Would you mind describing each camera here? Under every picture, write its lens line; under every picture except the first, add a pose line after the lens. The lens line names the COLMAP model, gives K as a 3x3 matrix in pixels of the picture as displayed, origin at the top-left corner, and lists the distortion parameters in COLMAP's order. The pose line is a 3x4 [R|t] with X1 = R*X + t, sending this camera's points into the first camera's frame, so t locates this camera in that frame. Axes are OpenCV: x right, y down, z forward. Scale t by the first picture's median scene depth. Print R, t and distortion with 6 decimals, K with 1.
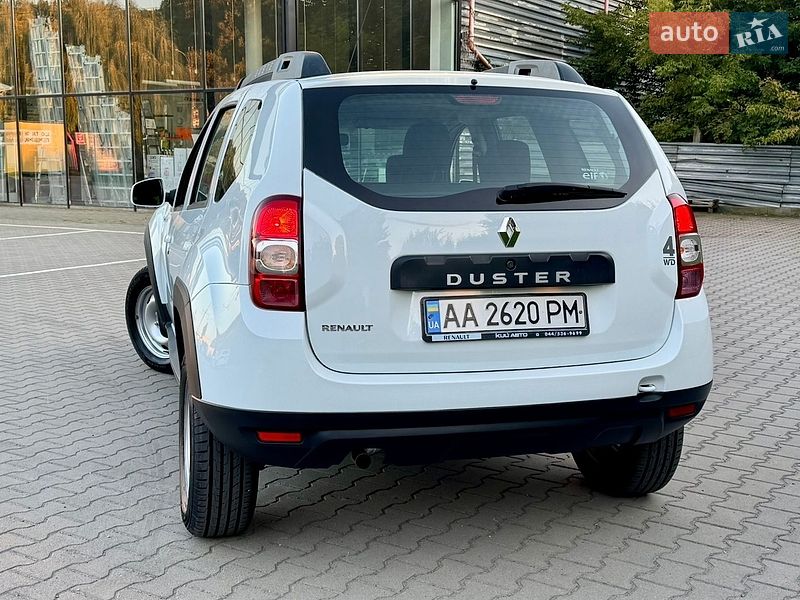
lens RADIAL K [[1026.7, 0, 345.2], [0, 1026.7, 299.5], [0, 0, 1]] dist [0.116787, 0.006414]
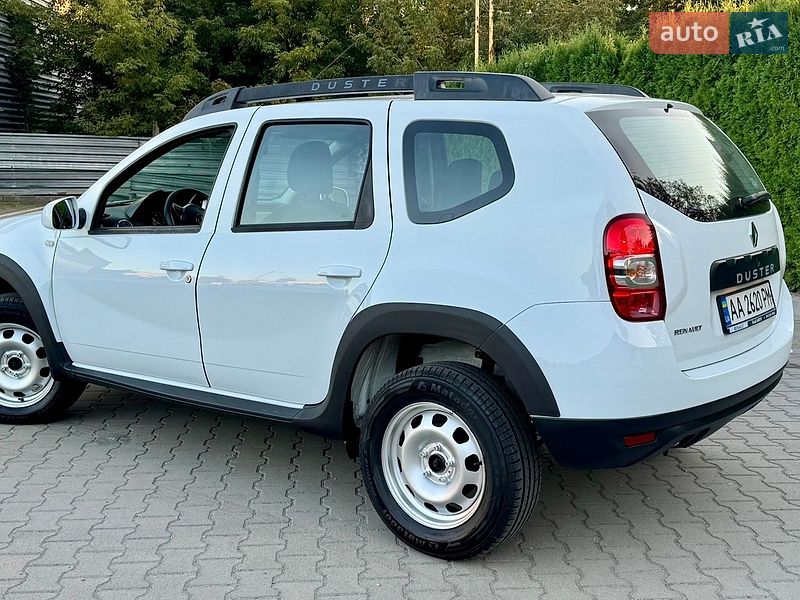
lens RADIAL K [[1026.7, 0, 345.2], [0, 1026.7, 299.5], [0, 0, 1]] dist [0.116787, 0.006414]
pose [[0.801000, -0.102189, 0.589879, -0.925555], [0.095584, 0.994514, 0.042493, -0.085828], [-0.590985, 0.022346, 0.806373, 0.300406]]
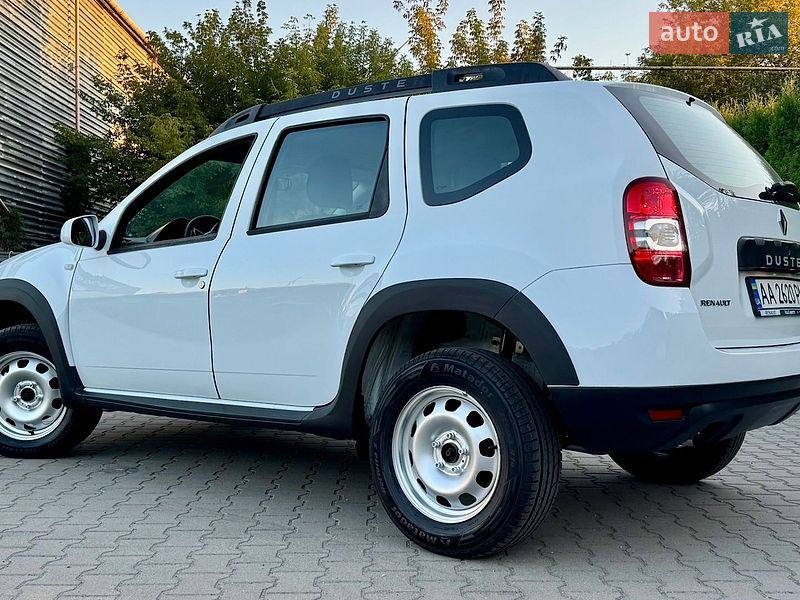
lens RADIAL K [[1006.2, 0, 355.4], [0, 1006.2, 300.2], [0, 0, 1]] dist [0.122211, -0.066254]
pose [[0.819429, 0.000024, 0.573181, -0.870714], [0.073980, 0.991631, -0.105805, 0.104563], [-0.568386, 0.129104, 0.812570, 0.347893]]
